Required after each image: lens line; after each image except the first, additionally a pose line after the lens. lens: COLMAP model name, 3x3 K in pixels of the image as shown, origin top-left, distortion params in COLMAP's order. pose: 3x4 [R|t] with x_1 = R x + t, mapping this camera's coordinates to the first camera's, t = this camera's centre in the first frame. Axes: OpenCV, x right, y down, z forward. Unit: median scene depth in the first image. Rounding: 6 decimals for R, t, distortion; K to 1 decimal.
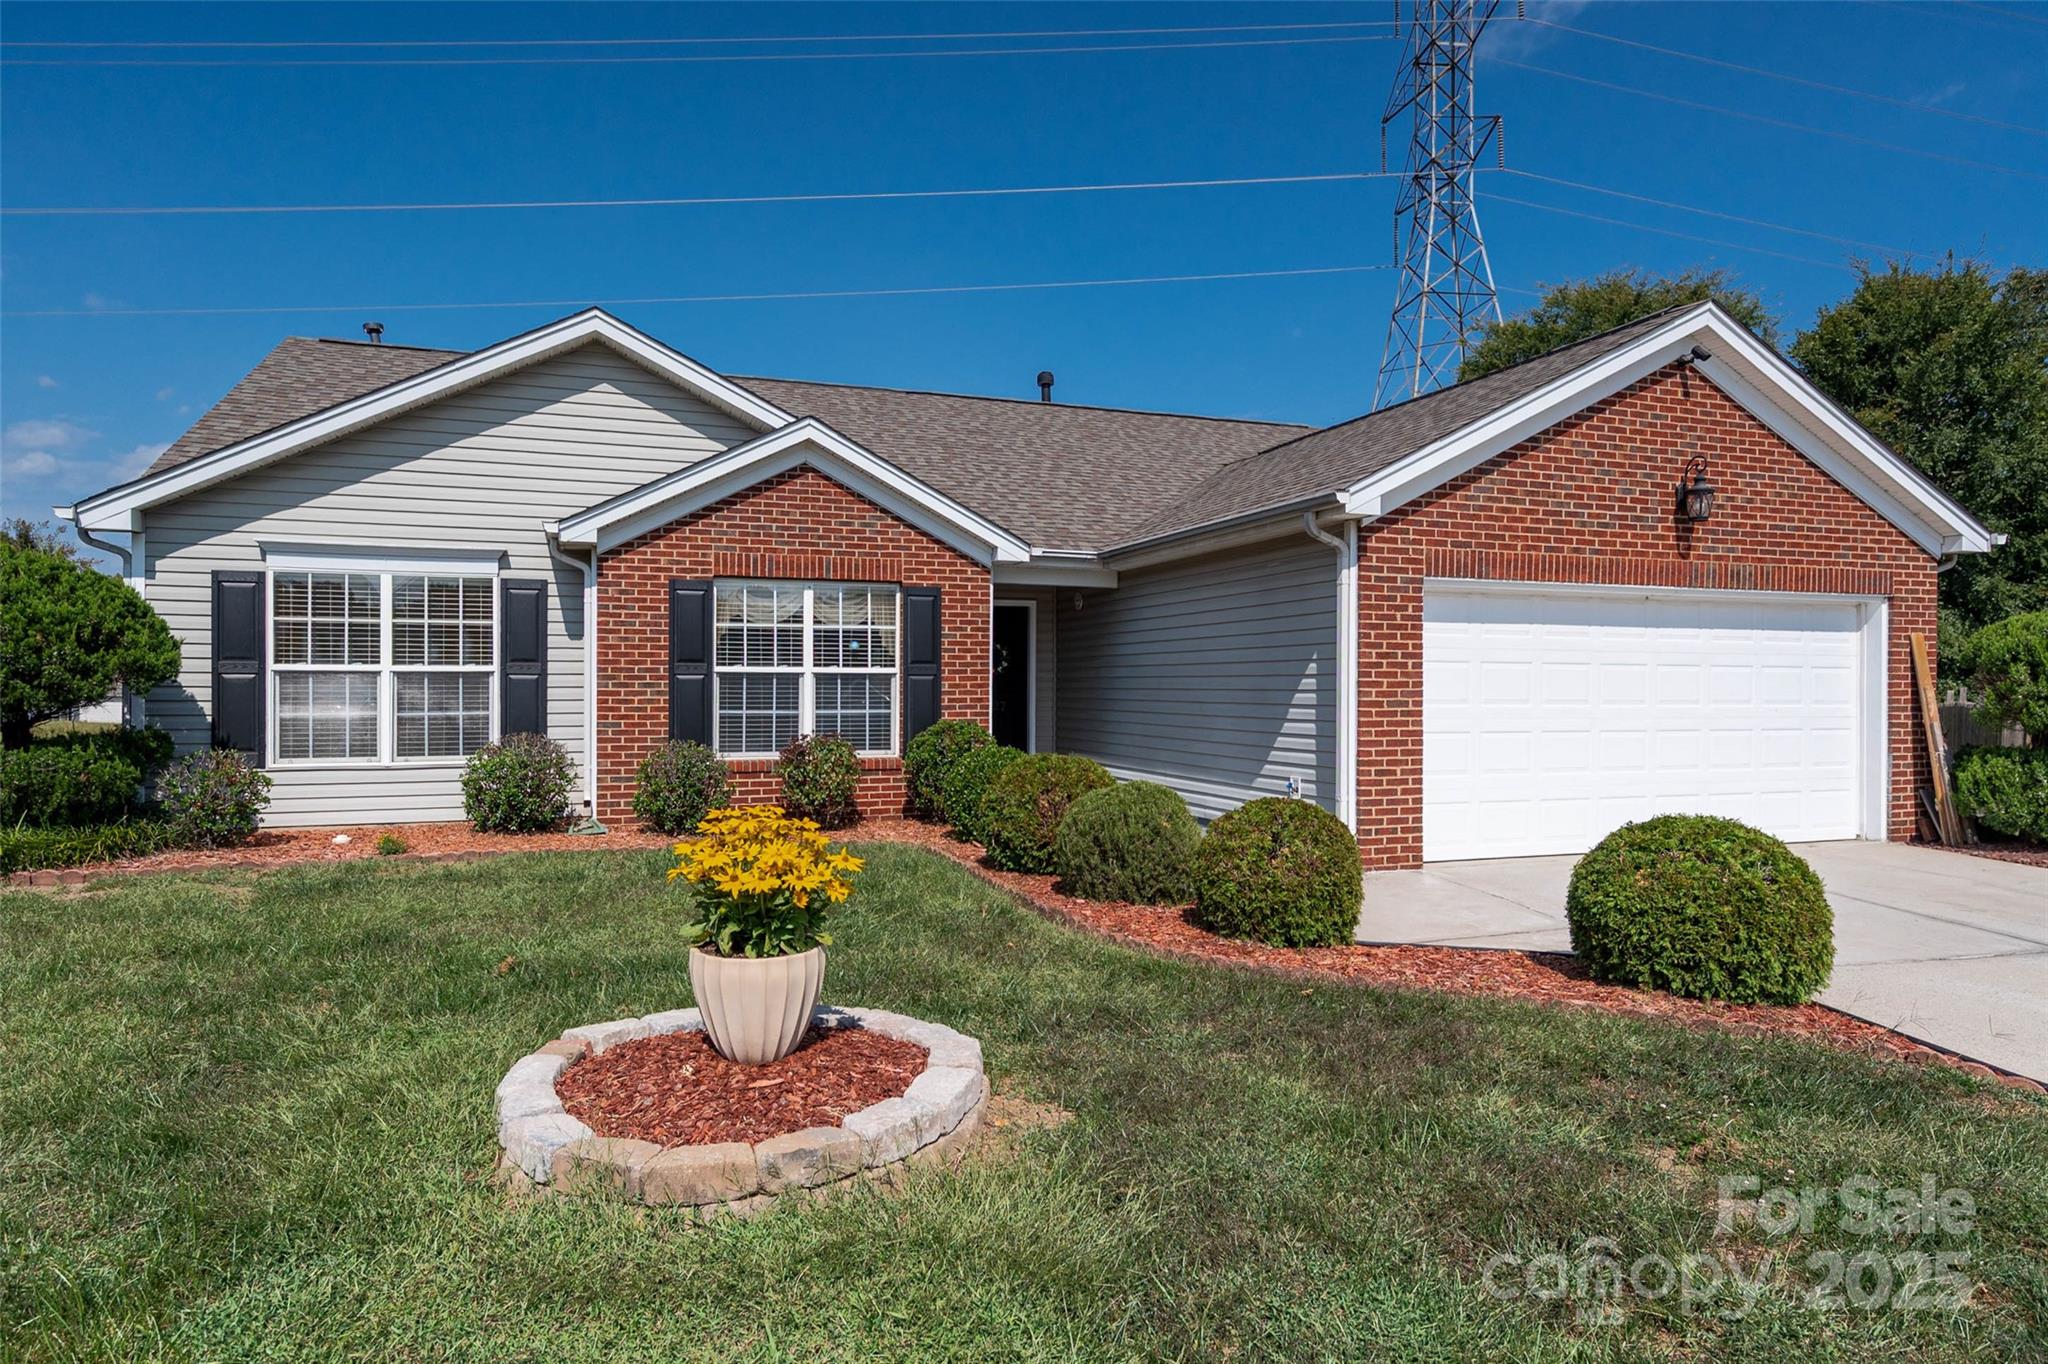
lens RADIAL K [[1199.0, 0, 1026.3], [0, 1199.0, 672.0], [0, 0, 1]] dist [-0.004339, 0.000335]
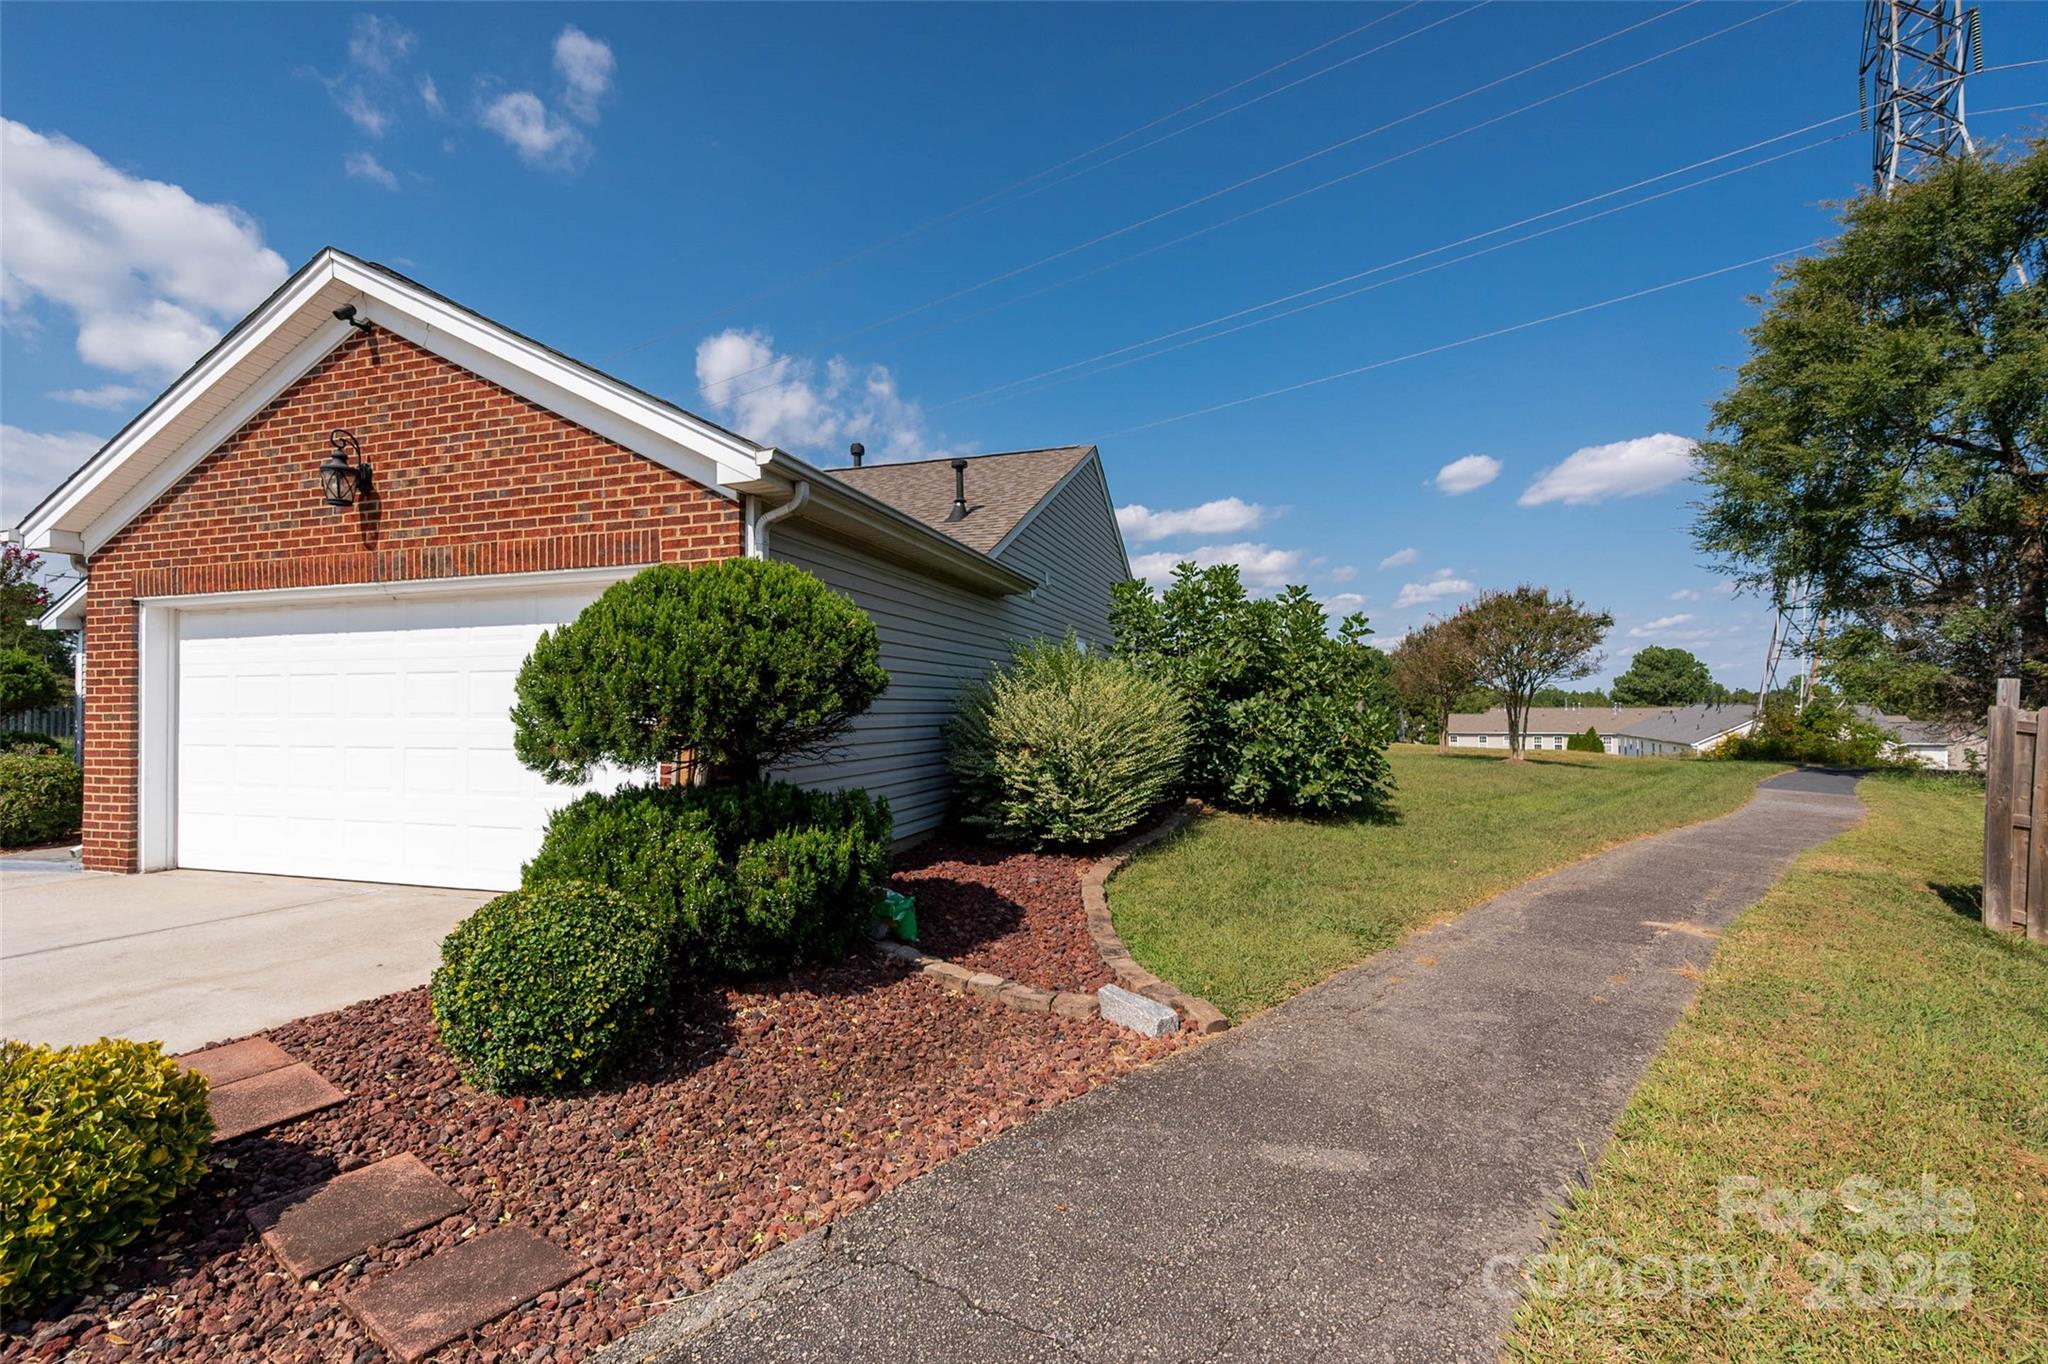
lens RADIAL K [[938.9, 0, 1018.4], [0, 938.9, 696.6], [0, 0, 1]] dist [-0.001296, -0.000340]
pose [[0.792727, -0.022323, -0.609168, 1.336200], [0.010358, 0.999678, -0.023154, 0.032790], [0.609489, 0.012045, 0.792703, 0.748837]]
